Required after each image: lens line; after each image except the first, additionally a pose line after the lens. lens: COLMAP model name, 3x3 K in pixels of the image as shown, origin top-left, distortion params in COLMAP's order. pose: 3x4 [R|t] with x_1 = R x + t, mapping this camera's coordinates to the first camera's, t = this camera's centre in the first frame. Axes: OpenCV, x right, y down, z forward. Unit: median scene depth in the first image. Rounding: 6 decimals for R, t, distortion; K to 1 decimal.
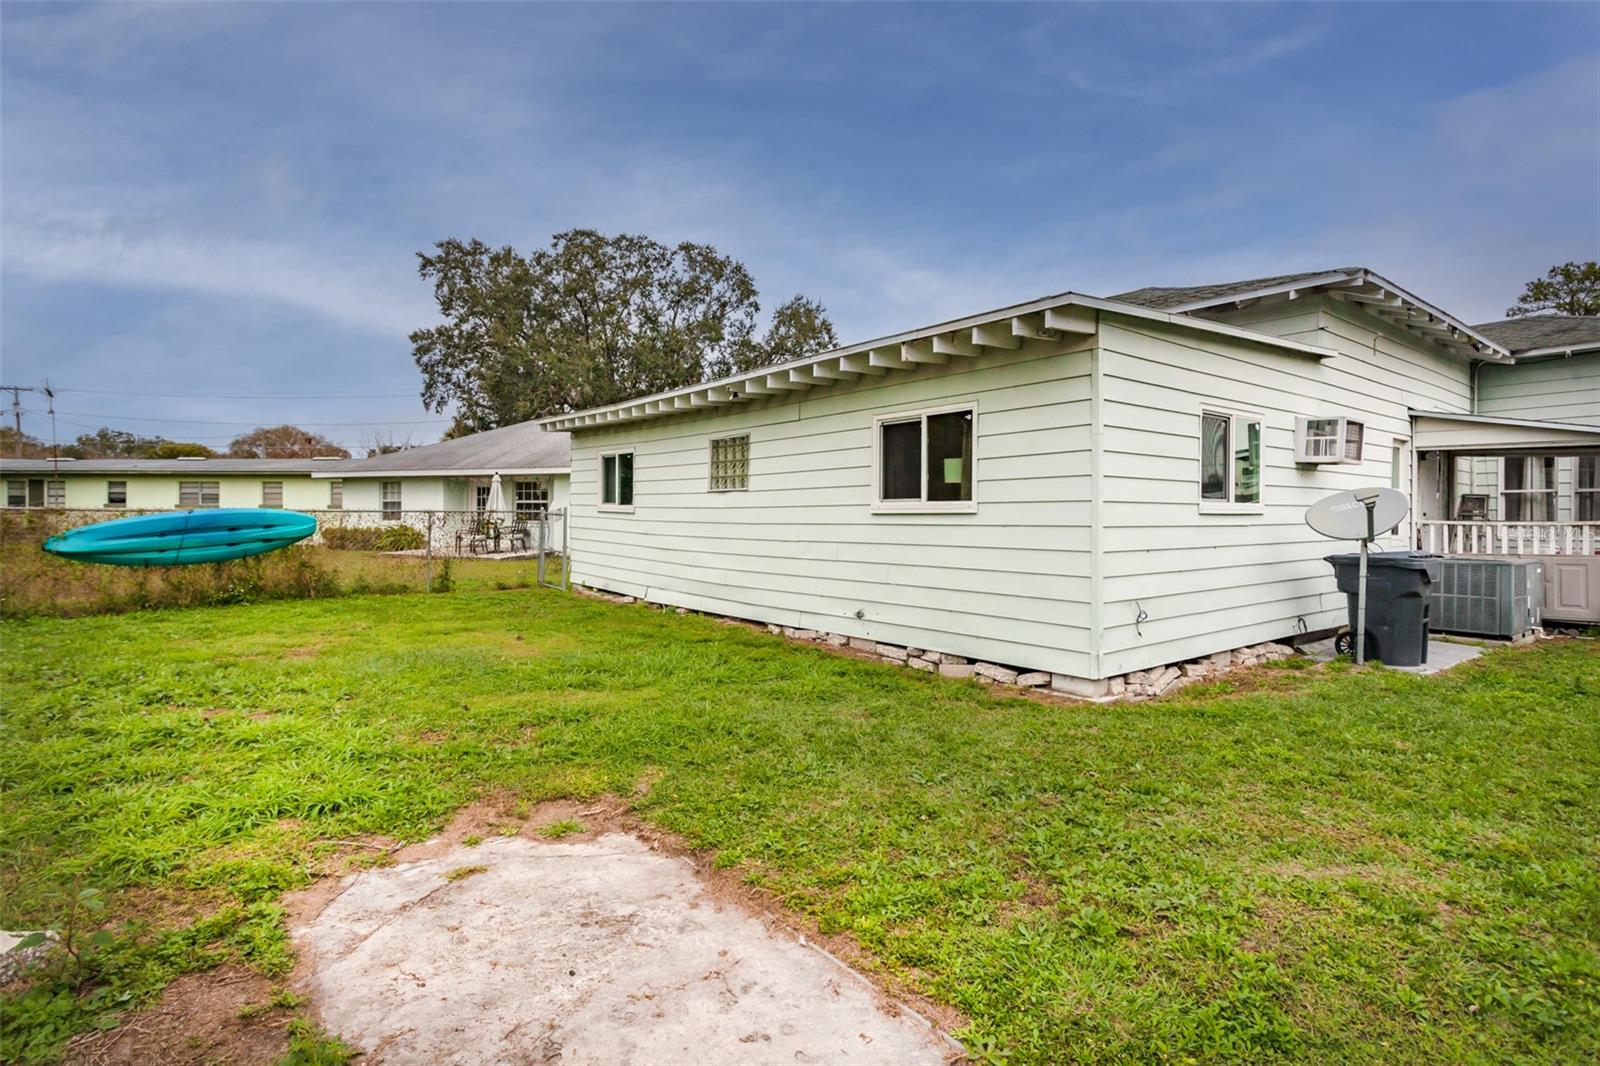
lens RADIAL K [[781.8, 0, 799.1], [0, 781.8, 529.8], [0, 0, 1]] dist [-0.003036, 0.002229]
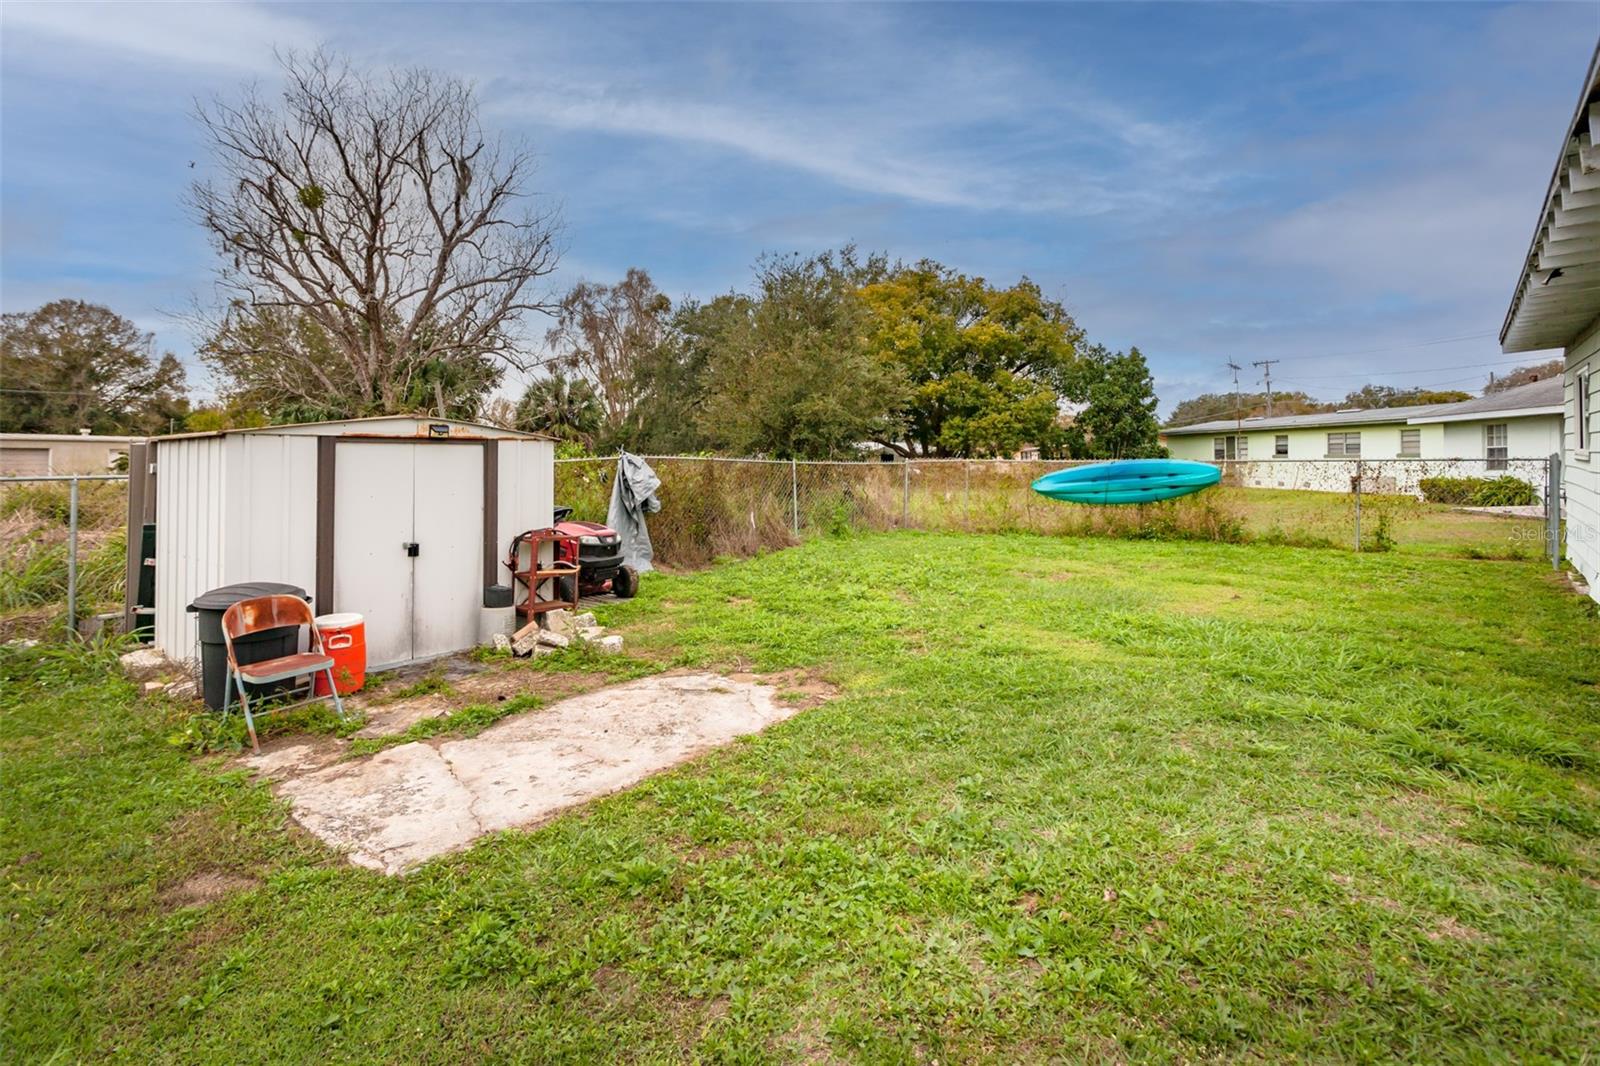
lens RADIAL K [[781.8, 0, 812.0], [0, 781.8, 461.9], [0, 0, 1]] dist [-0.003036, 0.002229]
pose [[0.216852, -0.005532, -0.976189, 0.269503], [-0.015663, 0.999835, -0.009146, -0.003514], [0.976079, 0.017273, 0.216729, 0.190367]]
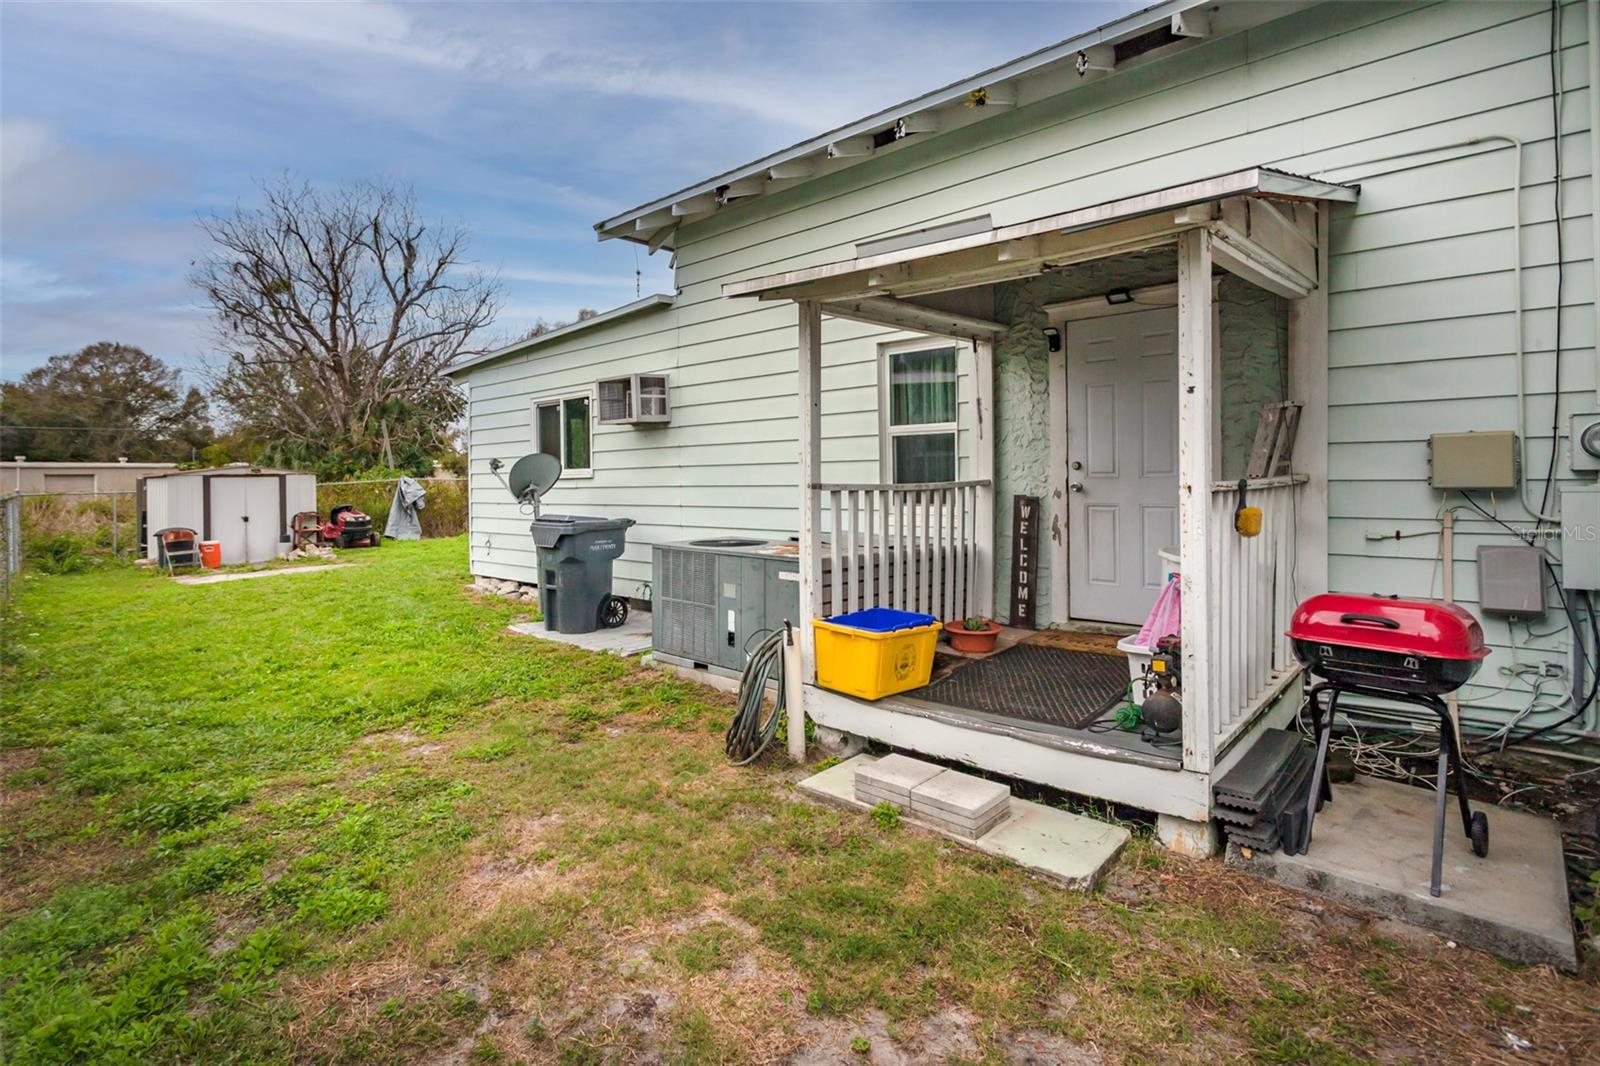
lens RADIAL K [[781.8, 0, 813.2], [0, 781.8, 489.1], [0, 0, 1]] dist [-0.003036, 0.002229]
pose [[0.189707, 0.009470, -0.981795, 0.352464], [-0.001845, 0.999955, 0.009289, -0.004075], [0.981839, 0.000049, 0.189716, 0.240104]]
